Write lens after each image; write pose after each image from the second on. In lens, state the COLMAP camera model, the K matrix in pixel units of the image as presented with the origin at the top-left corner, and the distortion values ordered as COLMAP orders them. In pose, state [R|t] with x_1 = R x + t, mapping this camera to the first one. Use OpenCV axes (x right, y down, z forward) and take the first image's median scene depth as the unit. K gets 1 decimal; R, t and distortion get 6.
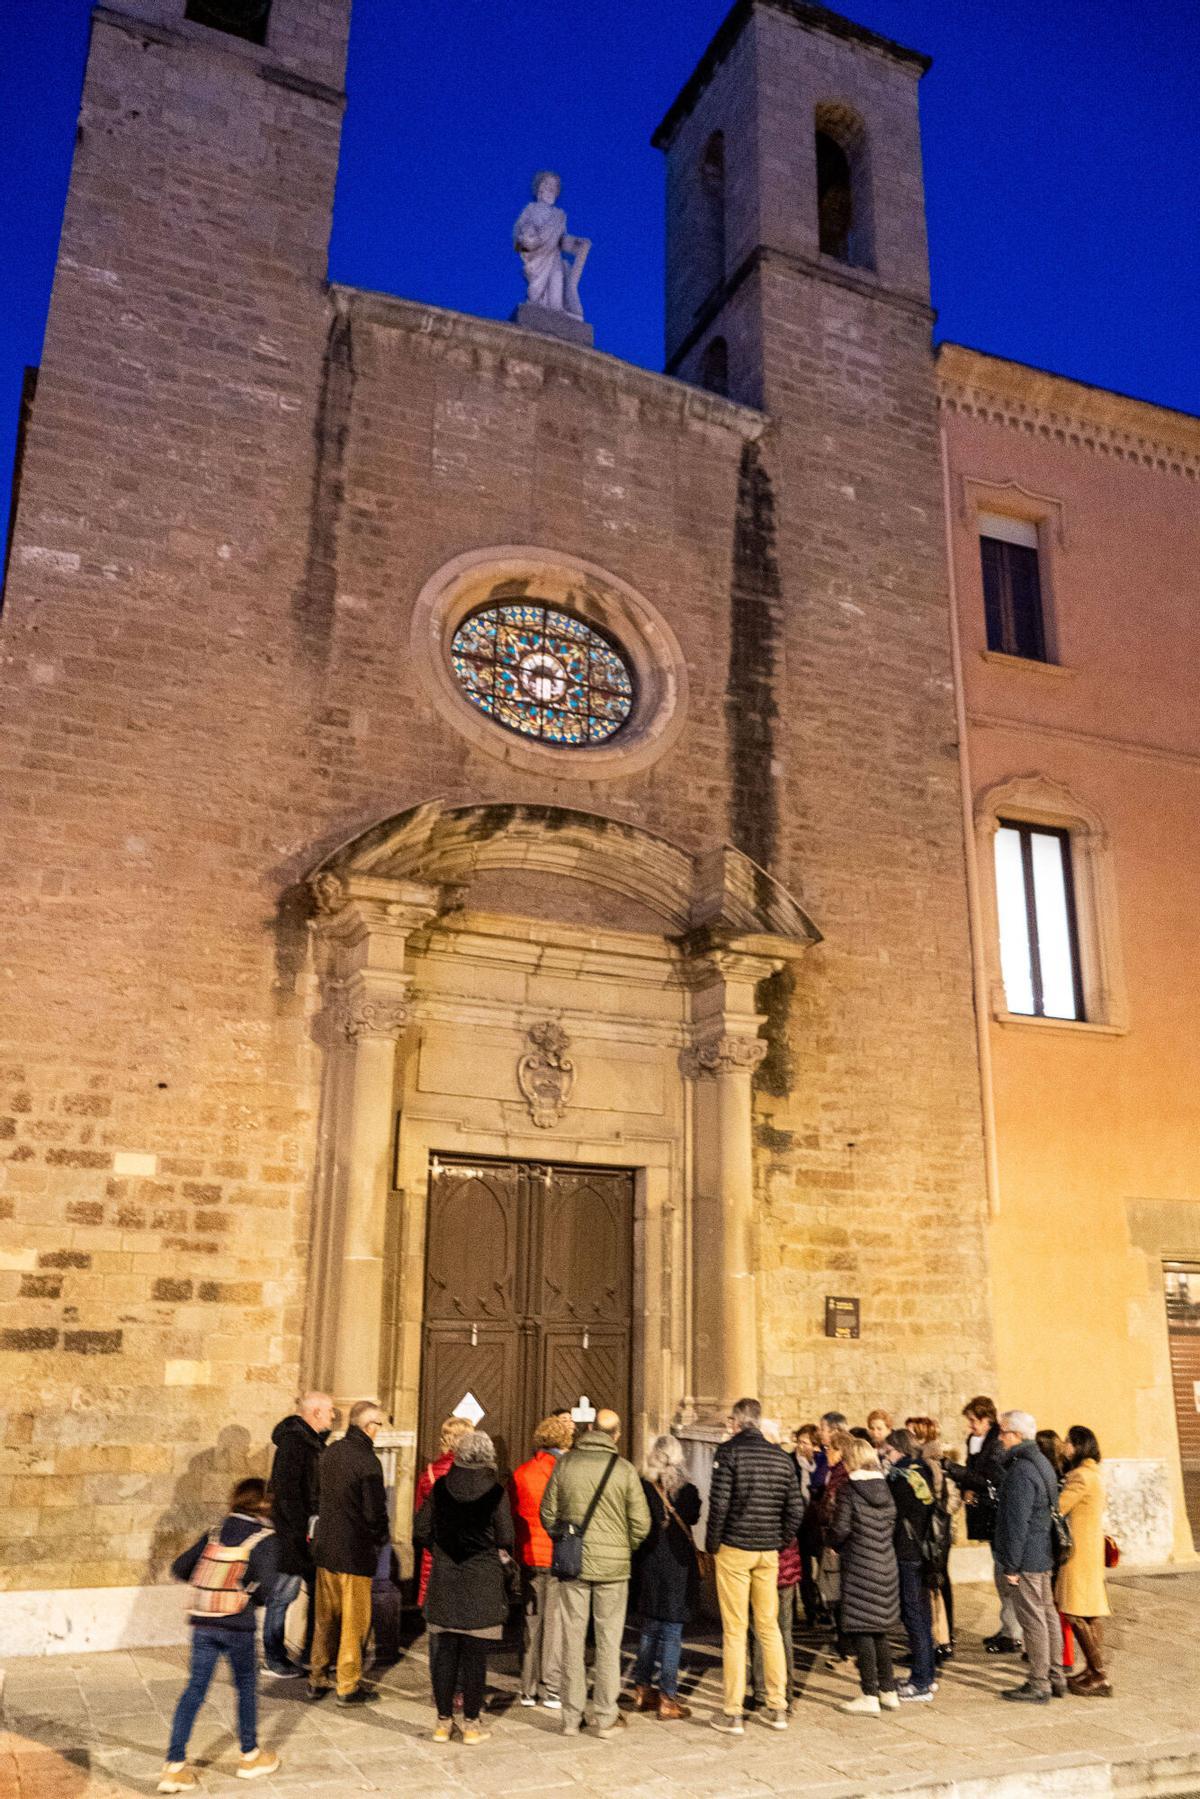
lens RADIAL K [[1470.2, 0, 561.1], [0, 1470.2, 896.8], [0, 0, 1]] dist [0.000652, 0.004582]
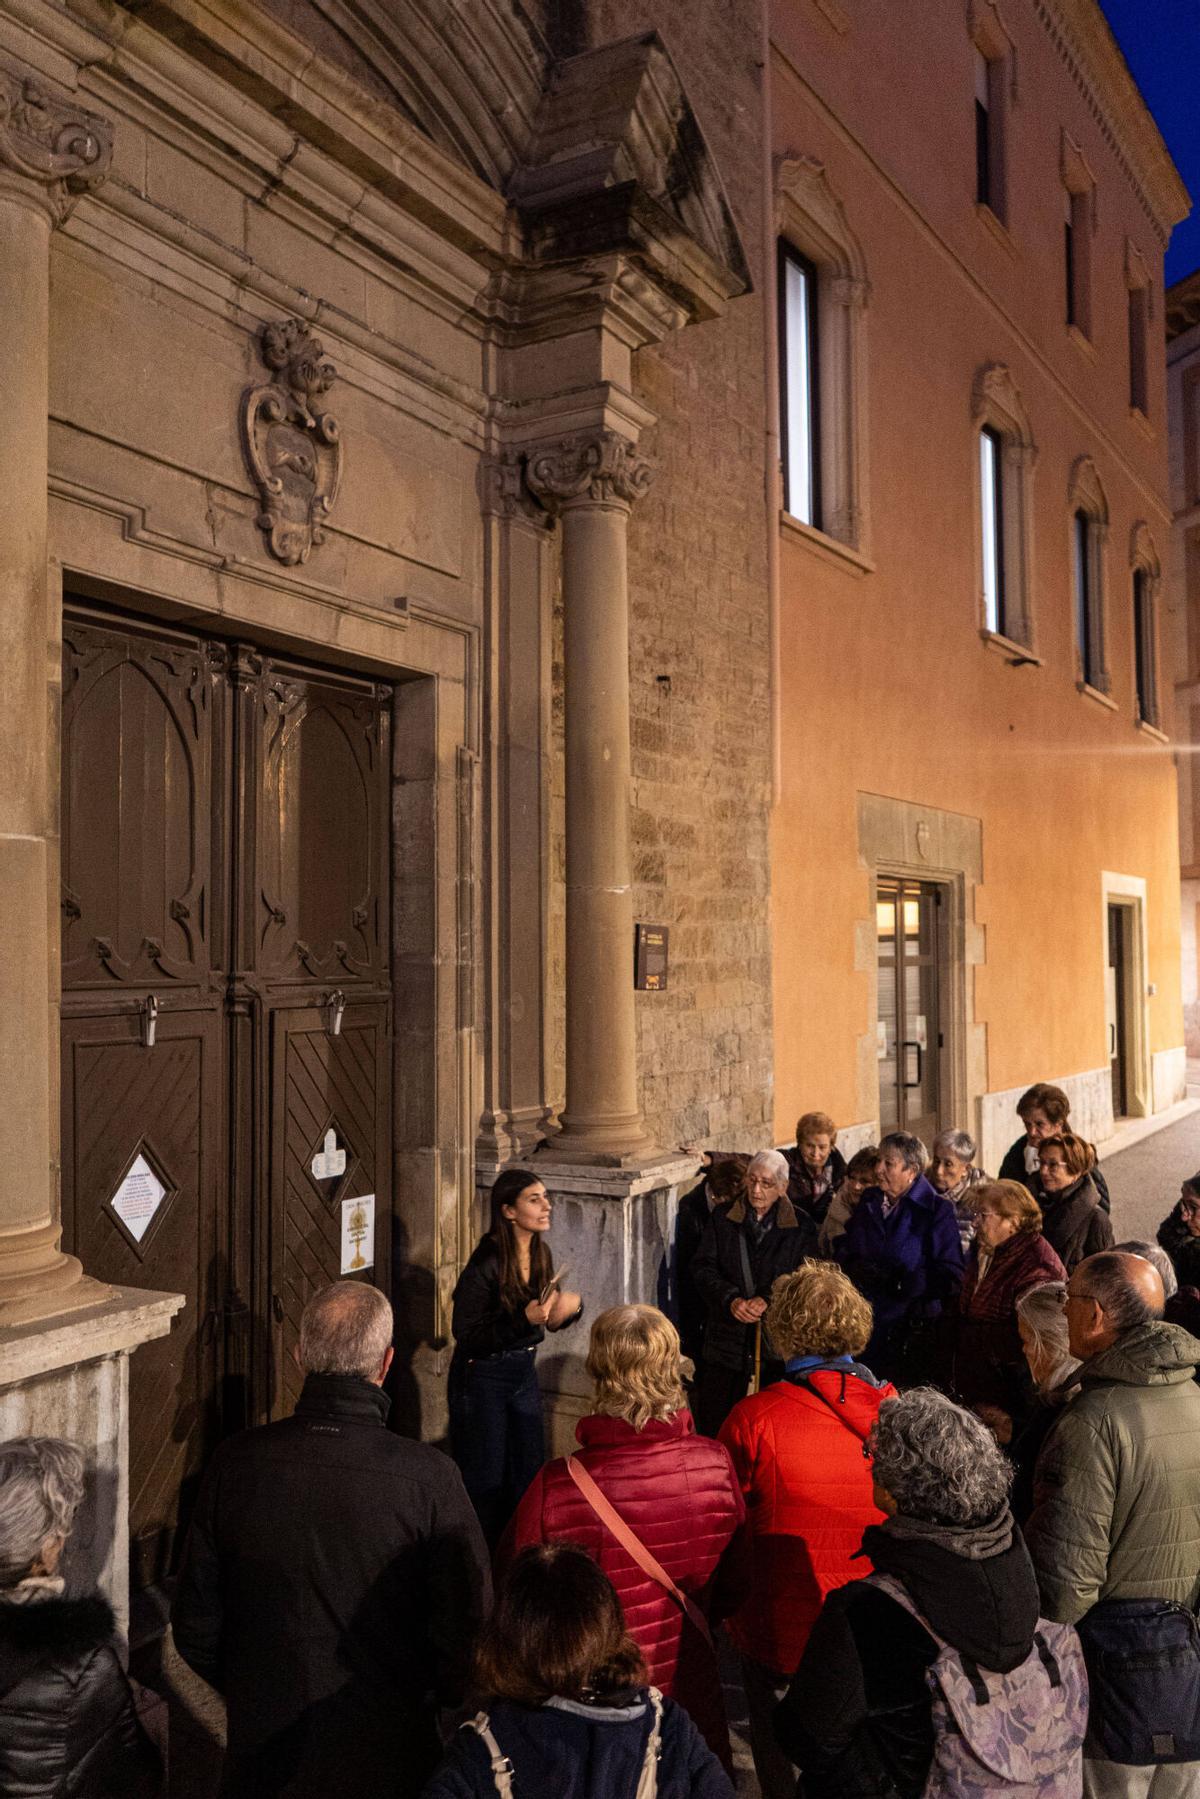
lens RADIAL K [[1470.2, 0, 561.1], [0, 1470.2, 896.8], [0, 0, 1]] dist [0.000652, 0.004582]
pose [[0.797000, 0.002030, 0.603976, -0.208011], [-0.155057, 0.967167, 0.201360, 0.149304], [-0.583736, -0.254135, 0.771147, 0.575310]]
